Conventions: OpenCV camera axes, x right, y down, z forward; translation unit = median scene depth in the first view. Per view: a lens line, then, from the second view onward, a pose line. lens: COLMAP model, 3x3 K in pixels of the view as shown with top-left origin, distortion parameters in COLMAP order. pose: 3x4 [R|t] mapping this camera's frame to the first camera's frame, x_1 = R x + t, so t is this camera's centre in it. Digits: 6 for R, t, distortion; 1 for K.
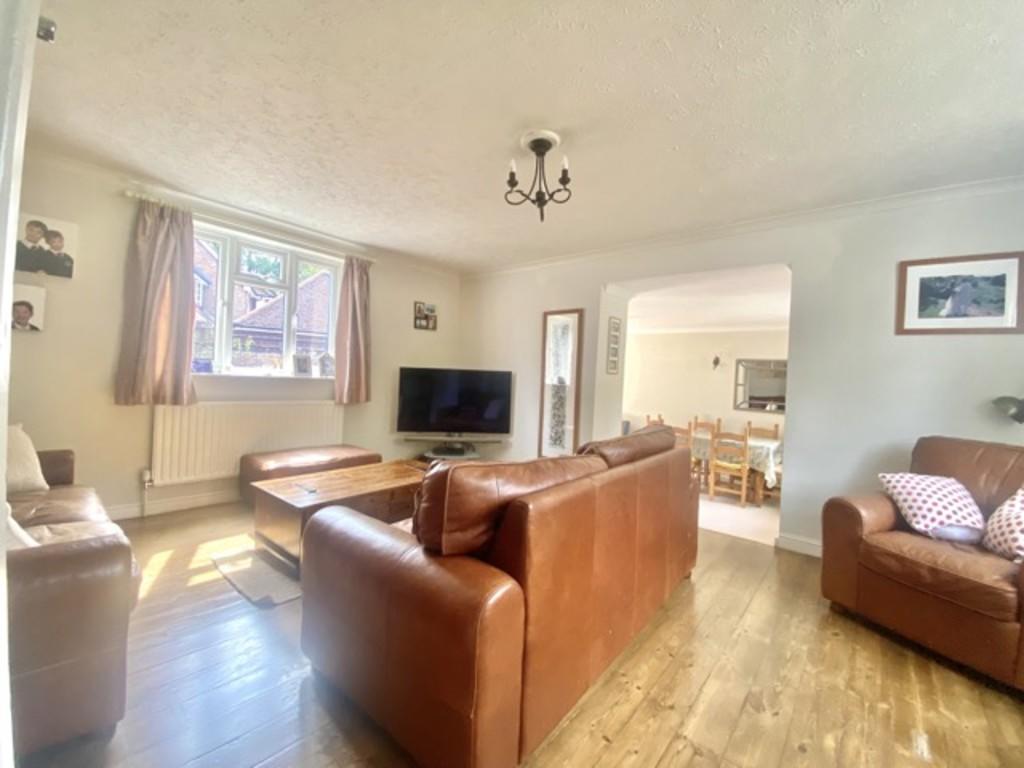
lens RADIAL K [[417.8, 0, 512.0], [0, 417.8, 384.0], [0, 0, 1]] dist [-0.000527, -0.012975]
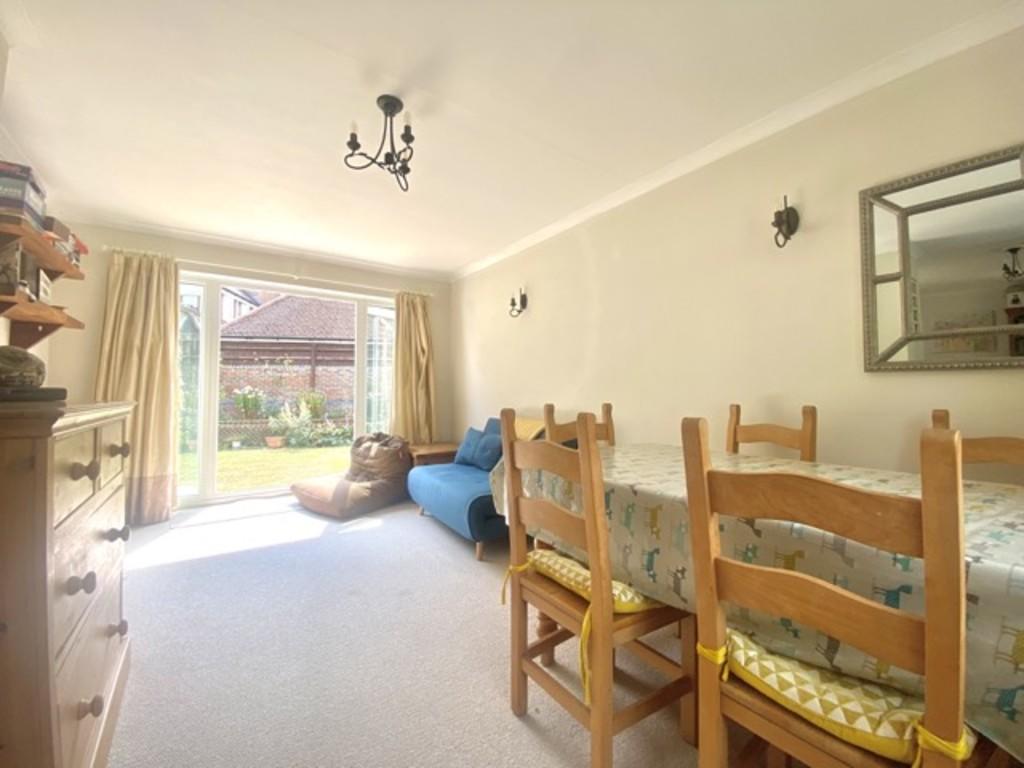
lens RADIAL K [[417.8, 0, 512.0], [0, 417.8, 384.0], [0, 0, 1]] dist [-0.000527, -0.012975]
pose [[0.963609, -0.055954, -0.261393, 0.372660], [0.044229, 0.997743, -0.050532, 0.071266], [0.263631, 0.037132, 0.963909, 0.668143]]
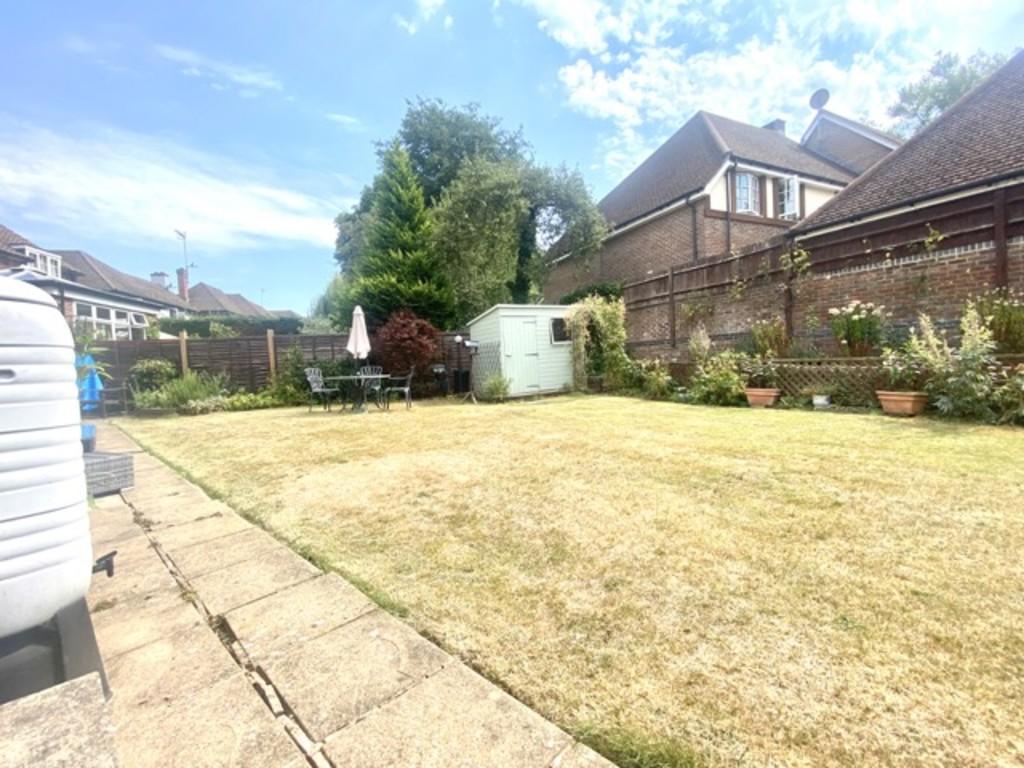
lens RADIAL K [[417.8, 0, 512.0], [0, 417.8, 384.0], [0, 0, 1]] dist [-0.000527, -0.012975]
pose [[-0.017956, 0.014007, -0.999741, -0.141030], [0.041980, 0.999031, 0.013243, 0.097908], [0.998957, -0.041732, -0.018526, 1.259162]]
